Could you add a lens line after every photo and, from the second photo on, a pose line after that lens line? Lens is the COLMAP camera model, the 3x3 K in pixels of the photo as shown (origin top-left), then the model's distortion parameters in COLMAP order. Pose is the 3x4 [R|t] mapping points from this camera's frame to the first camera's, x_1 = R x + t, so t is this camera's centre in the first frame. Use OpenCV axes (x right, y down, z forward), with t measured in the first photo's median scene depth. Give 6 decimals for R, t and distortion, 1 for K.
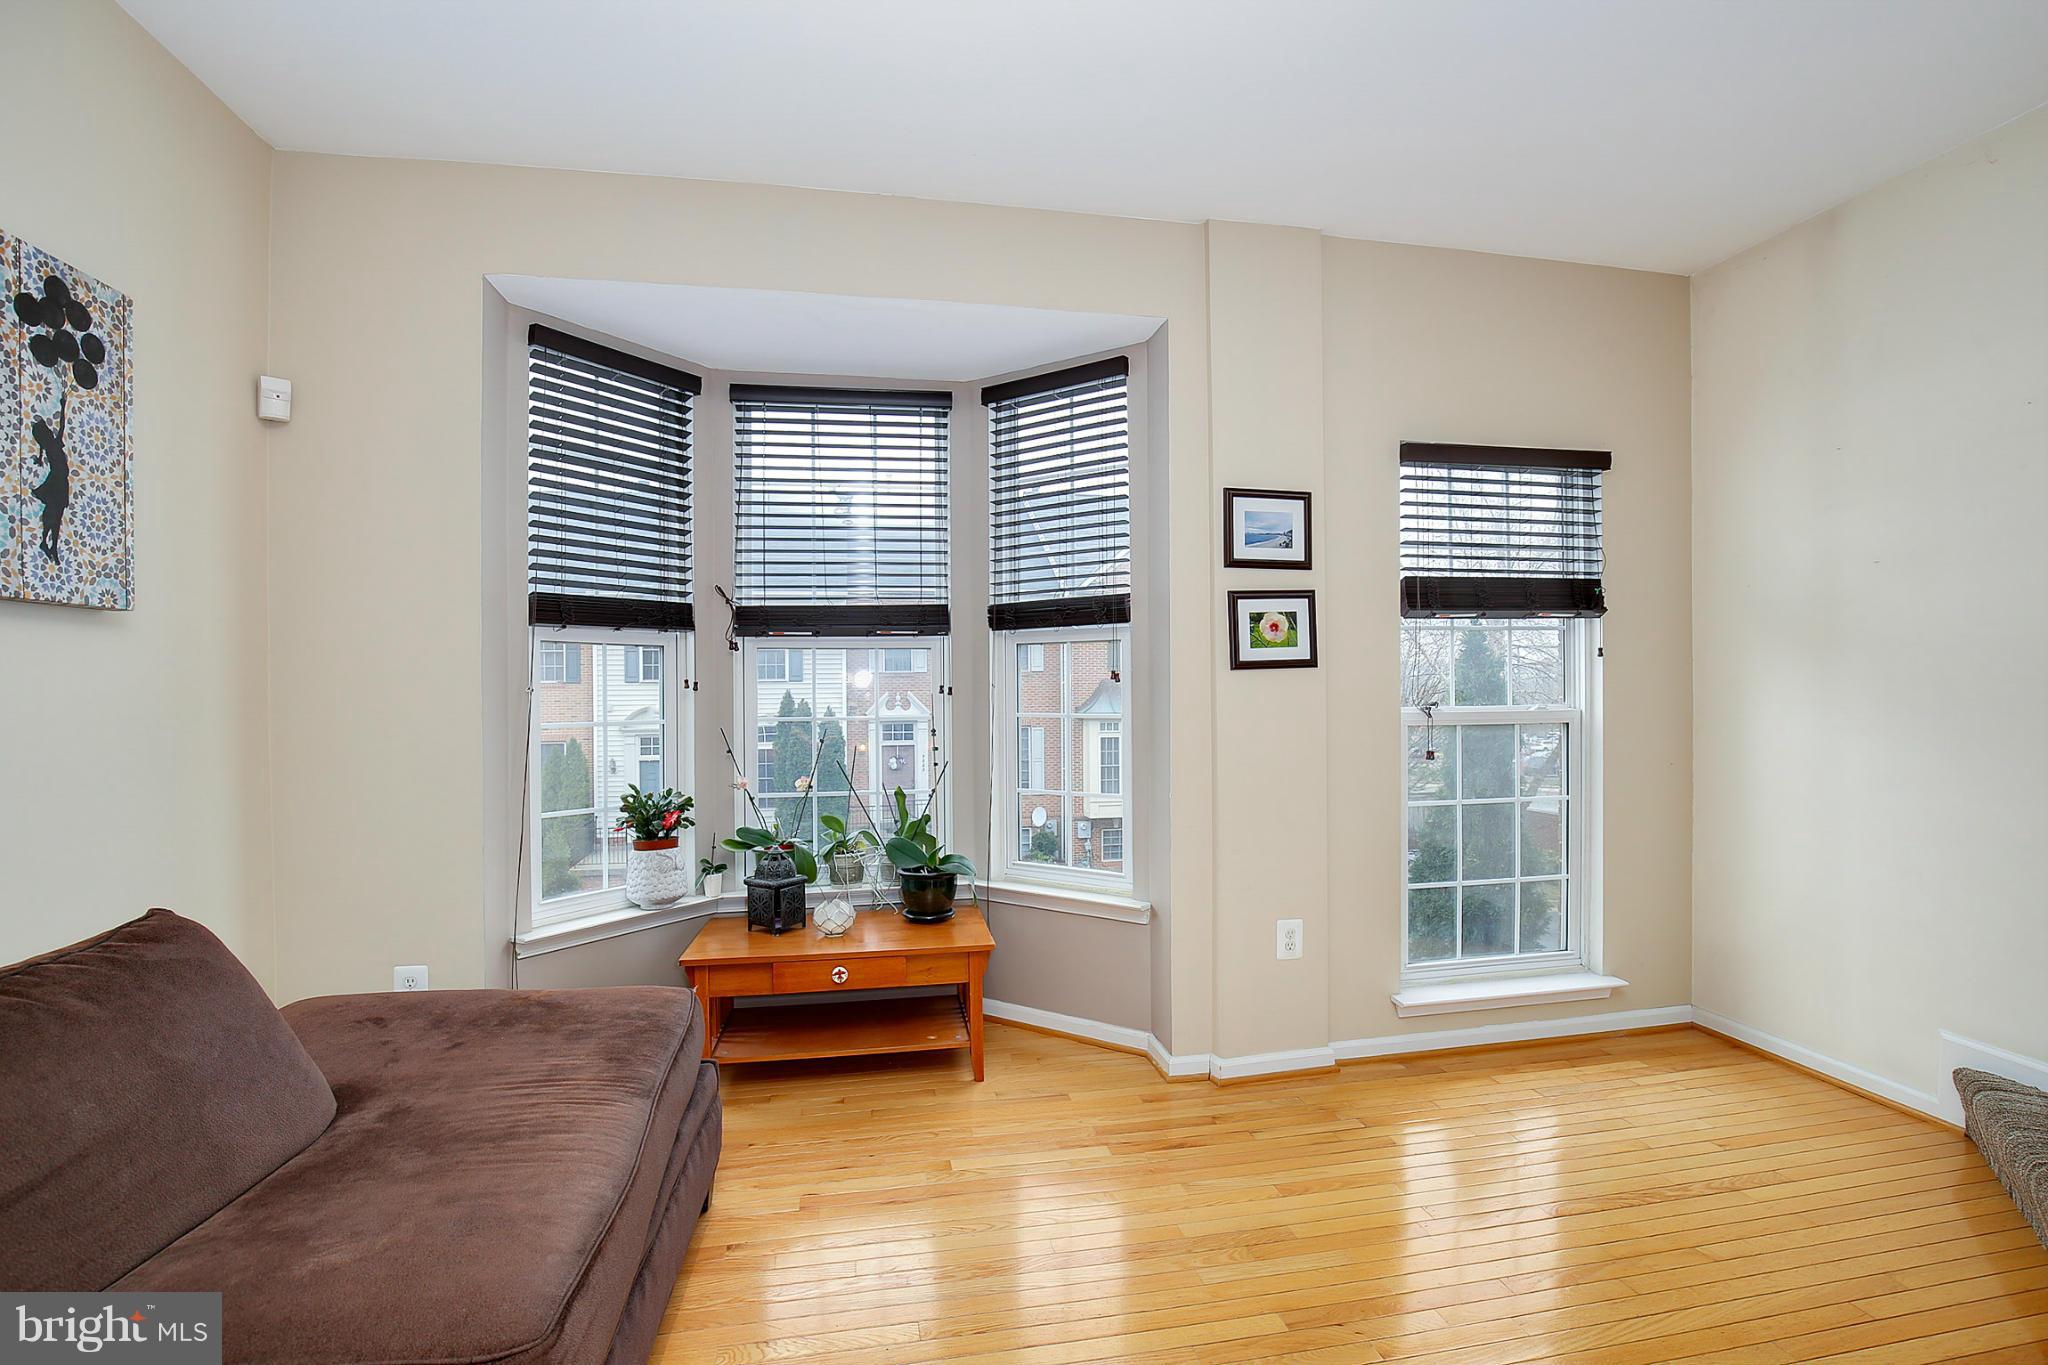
lens RADIAL K [[944.0, 0, 1032.7], [0, 944.0, 688.6], [0, 0, 1]] dist [-0.036075, 0.005945]
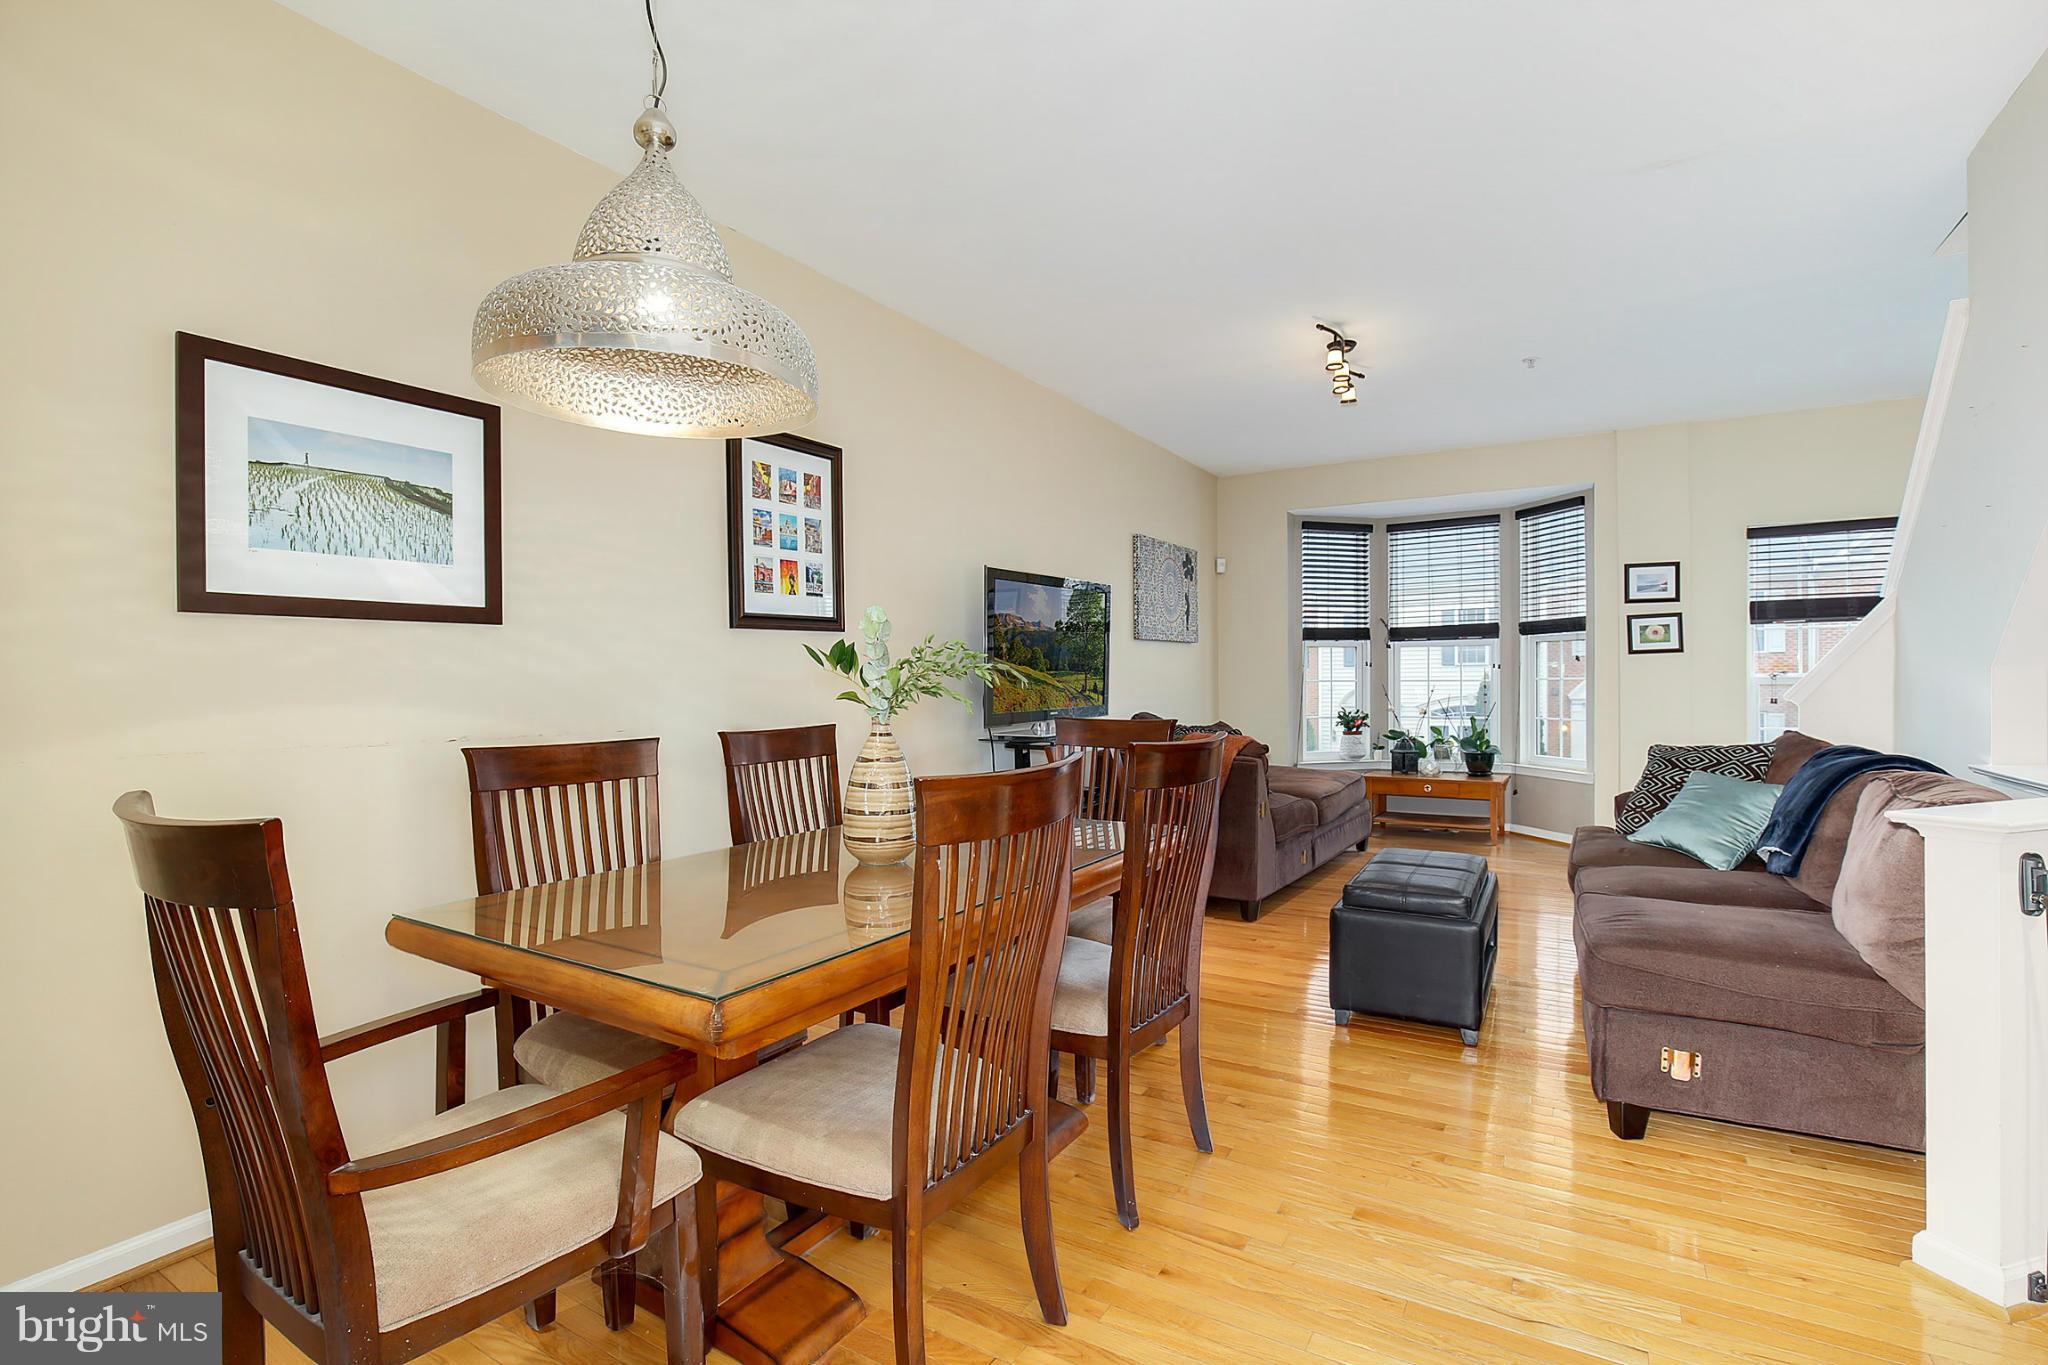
lens RADIAL K [[944.0, 0, 1032.8], [0, 944.0, 693.2], [0, 0, 1]] dist [-0.036075, 0.005945]
pose [[0.743654, 0.011835, -0.668460, 0.554452], [0.001820, 0.999804, 0.019727, 0.019949], [0.668563, -0.015887, 0.743486, -1.234683]]
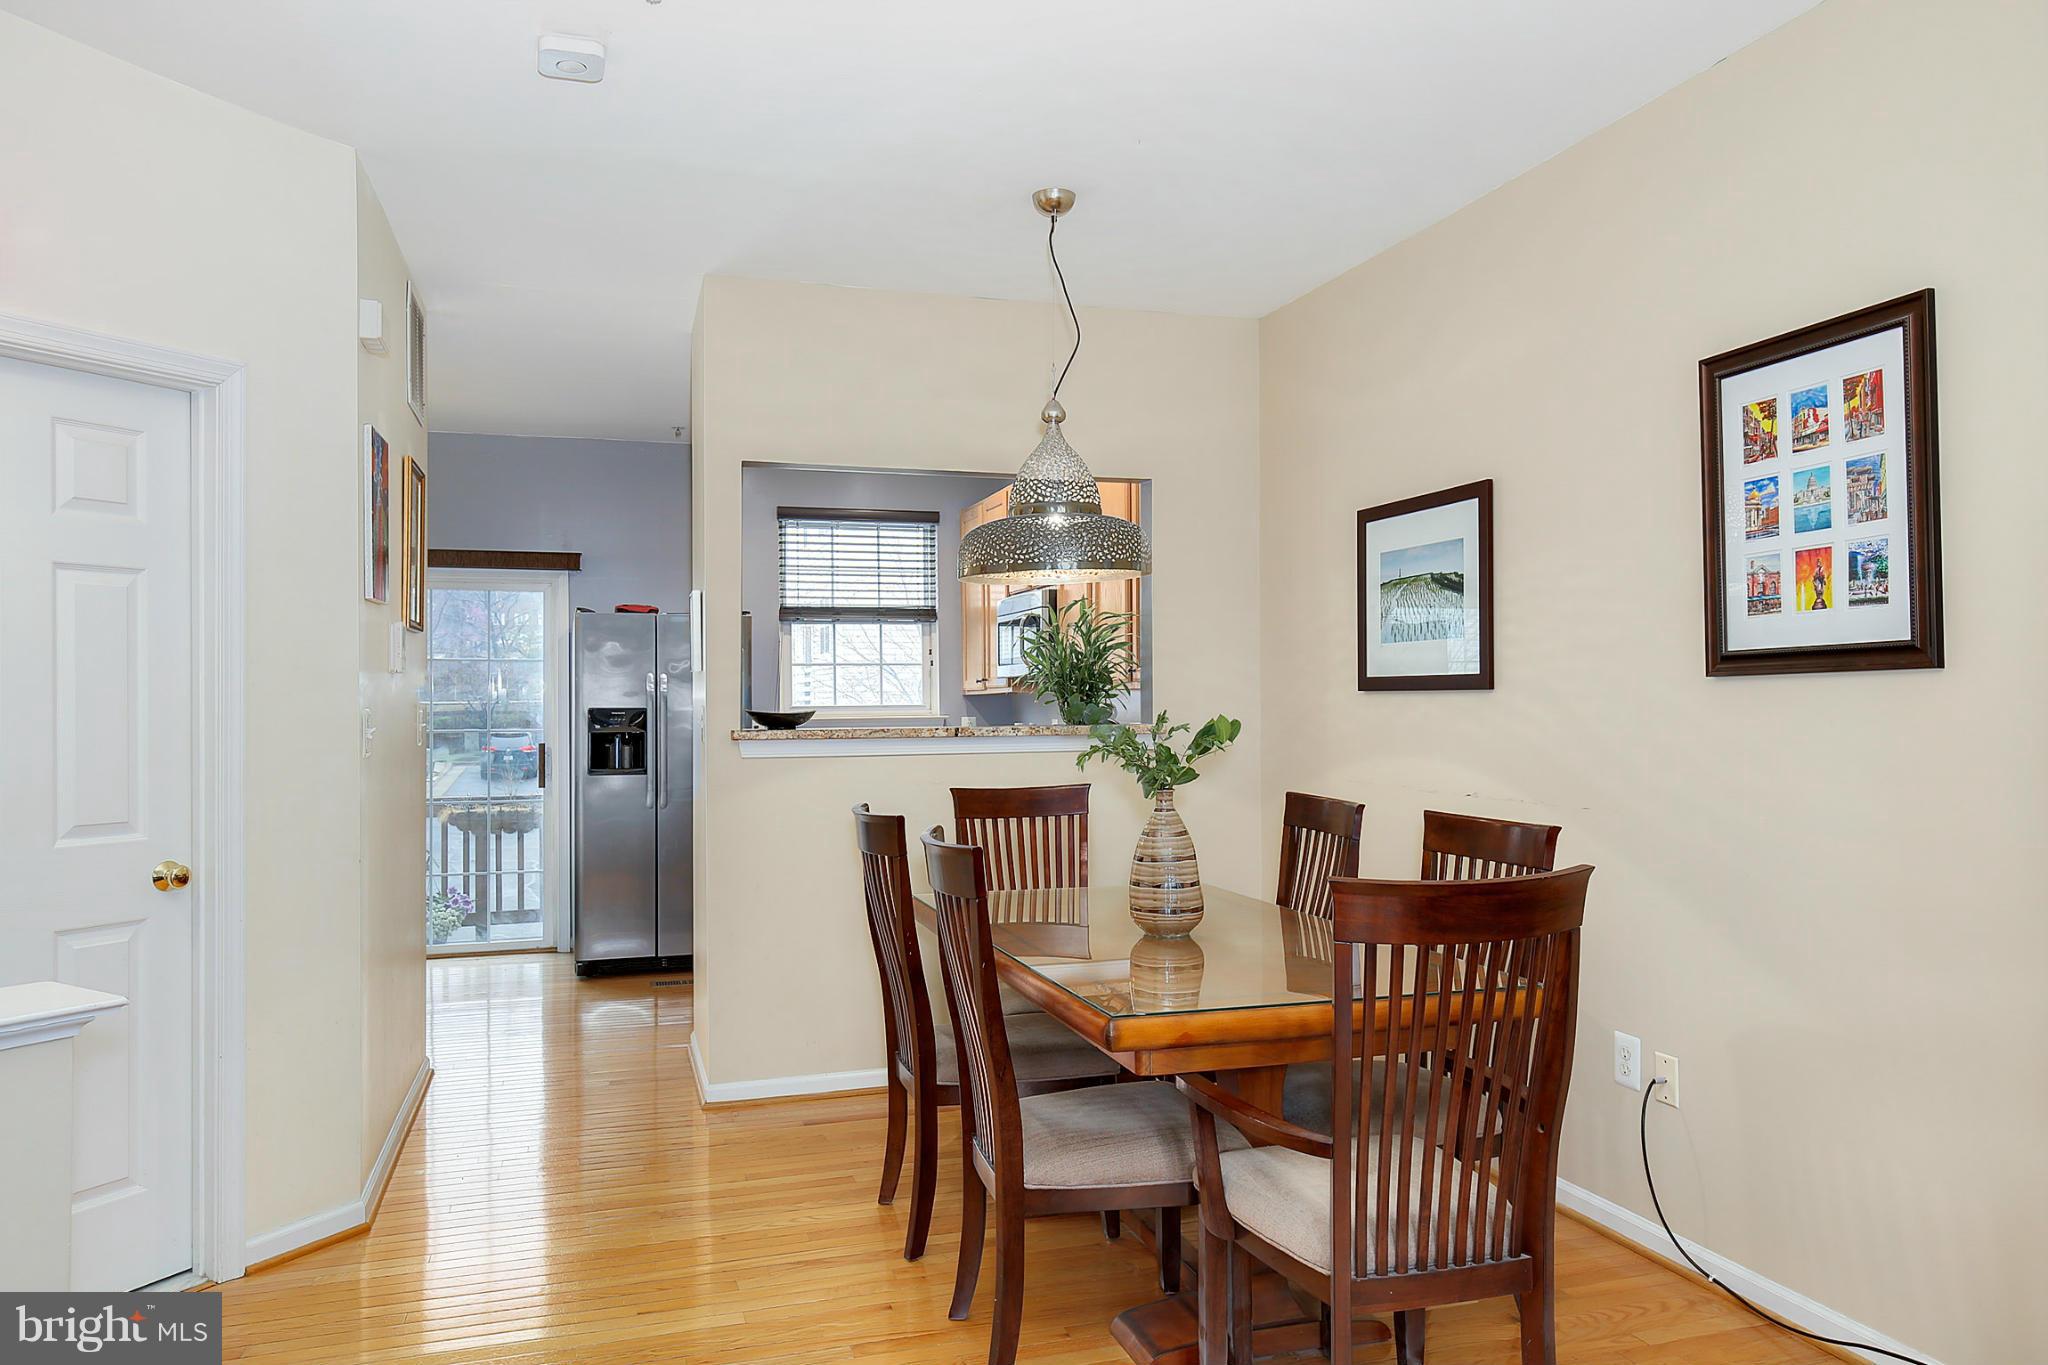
lens RADIAL K [[1412.1, 0, 1032.1], [0, 1412.1, 683.5], [0, 0, 1]] dist [0.014881, -0.007075]
pose [[-0.993255, 0.016835, -0.114725, 0.232394], [0.017403, 0.999841, -0.003954, -0.030019], [0.114640, -0.005924, -0.993389, 0.233898]]
